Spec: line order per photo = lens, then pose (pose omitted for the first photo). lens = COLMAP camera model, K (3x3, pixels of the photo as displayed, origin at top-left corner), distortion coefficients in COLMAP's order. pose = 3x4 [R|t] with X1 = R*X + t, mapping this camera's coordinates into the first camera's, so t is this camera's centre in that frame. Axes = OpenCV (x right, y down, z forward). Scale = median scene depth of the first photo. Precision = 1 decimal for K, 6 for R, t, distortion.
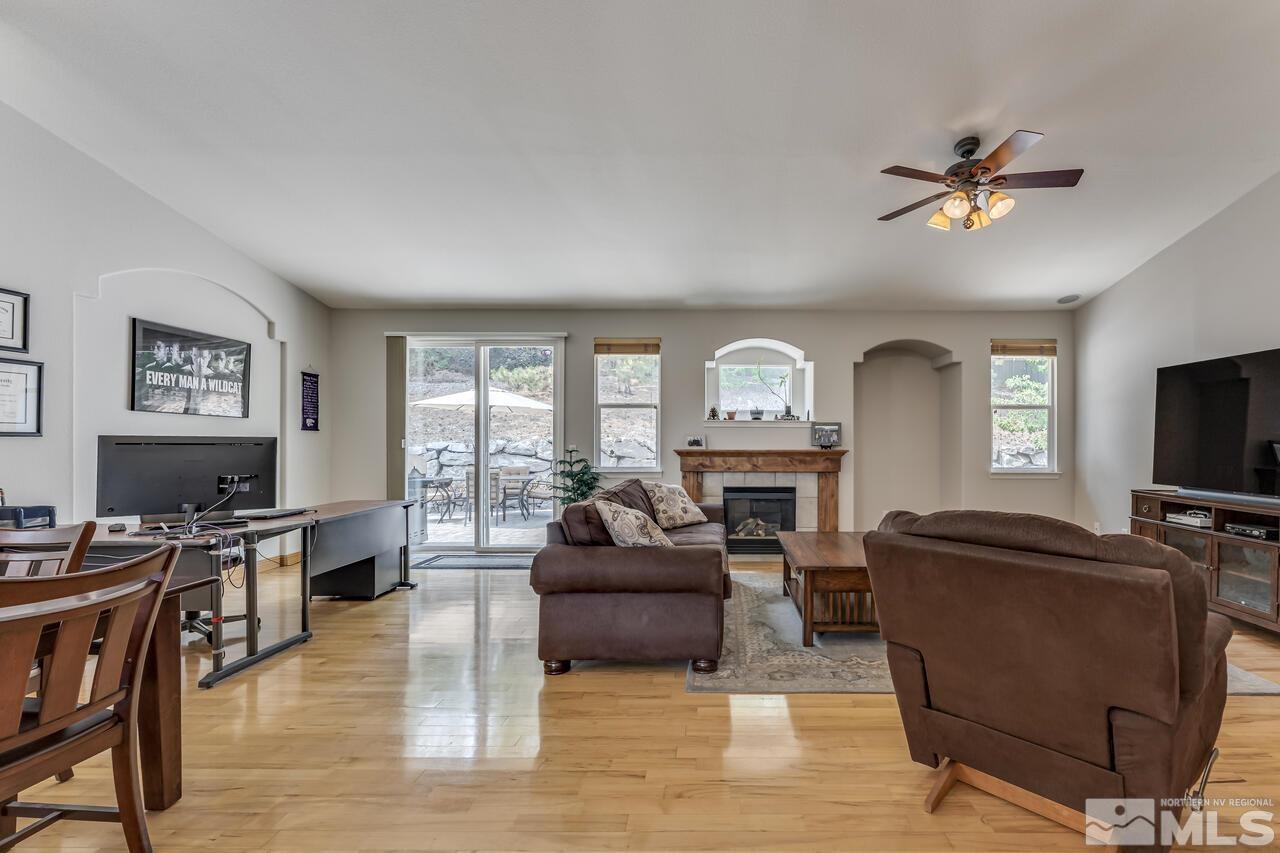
lens RADIAL K [[545.9, 0, 719.1], [0, 545.9, 441.2], [0, 0, 1]] dist [-0.003339, -0.000322]
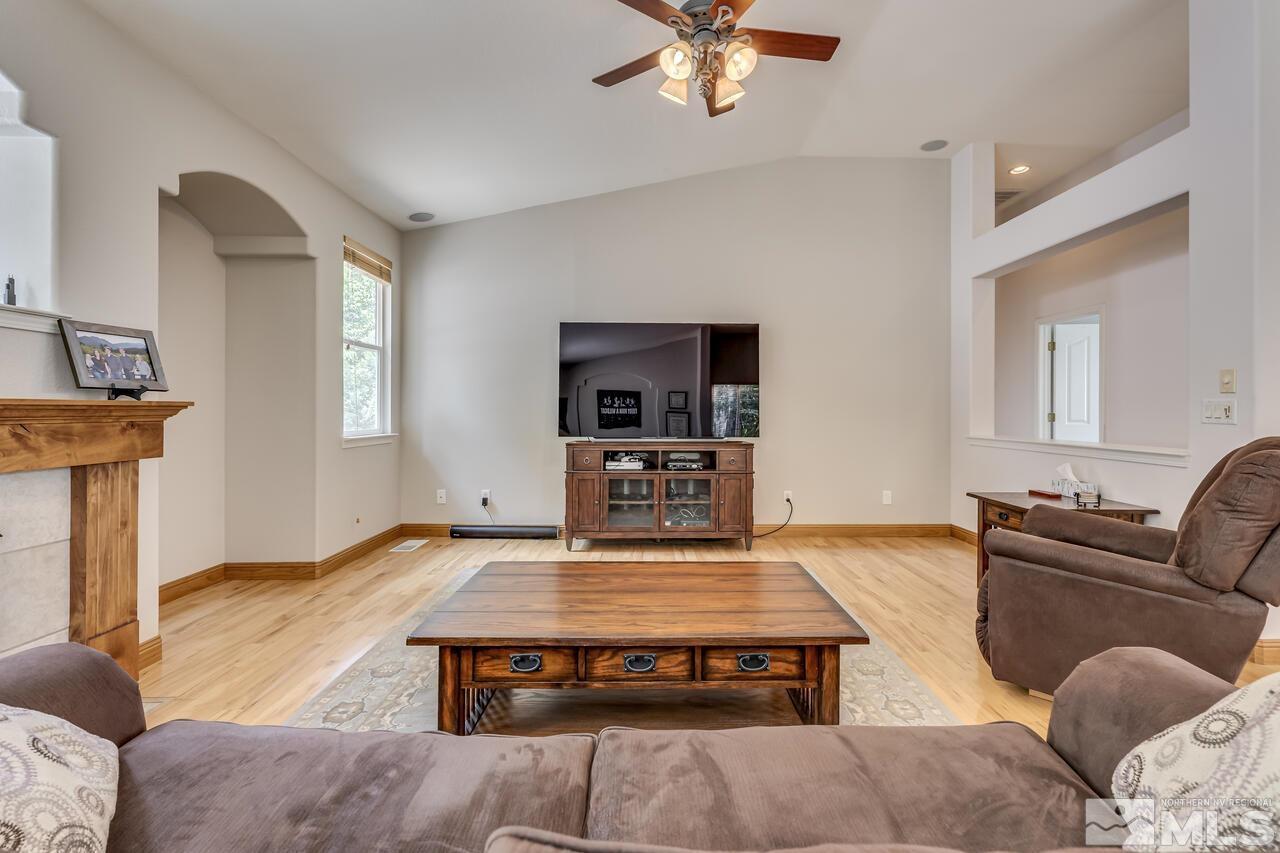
lens RADIAL K [[556.8, 0, 659.2], [0, 556.8, 405.2], [0, 0, 1]] dist [0.004972, -0.000077]
pose [[-0.012911, 0.005032, 0.999904, -0.178692], [-0.002344, 0.999984, -0.005062, 0.019631], [-0.999914, -0.002410, -0.012899, 0.640825]]
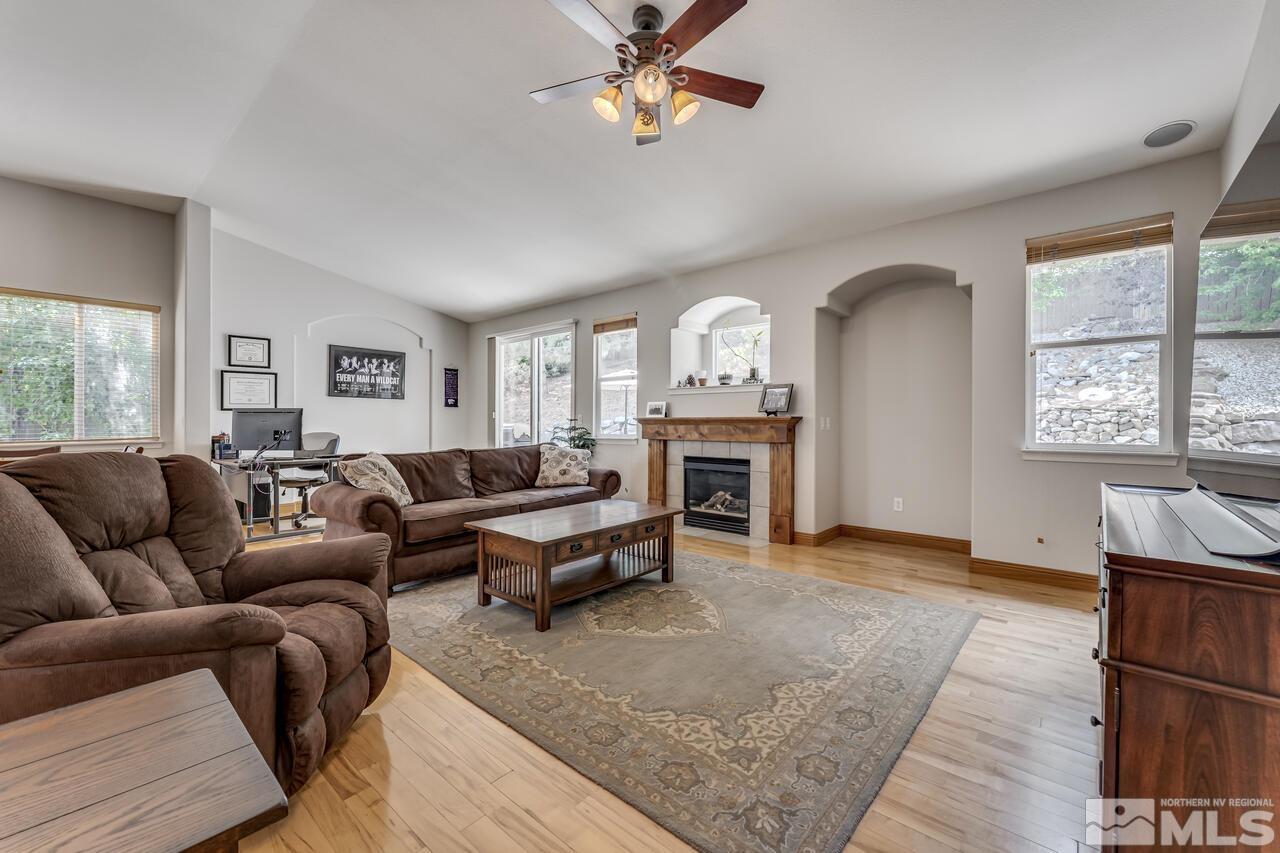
lens RADIAL K [[516.9, 0, 651.2], [0, 516.9, 420.2], [0, 0, 1]] dist [0.002100, 0.000048]
pose [[0.759596, -0.005701, -0.650370, 0.567108], [0.005861, 0.999981, -0.001920, 0.021546], [0.650369, -0.002353, 0.759615, 0.265521]]
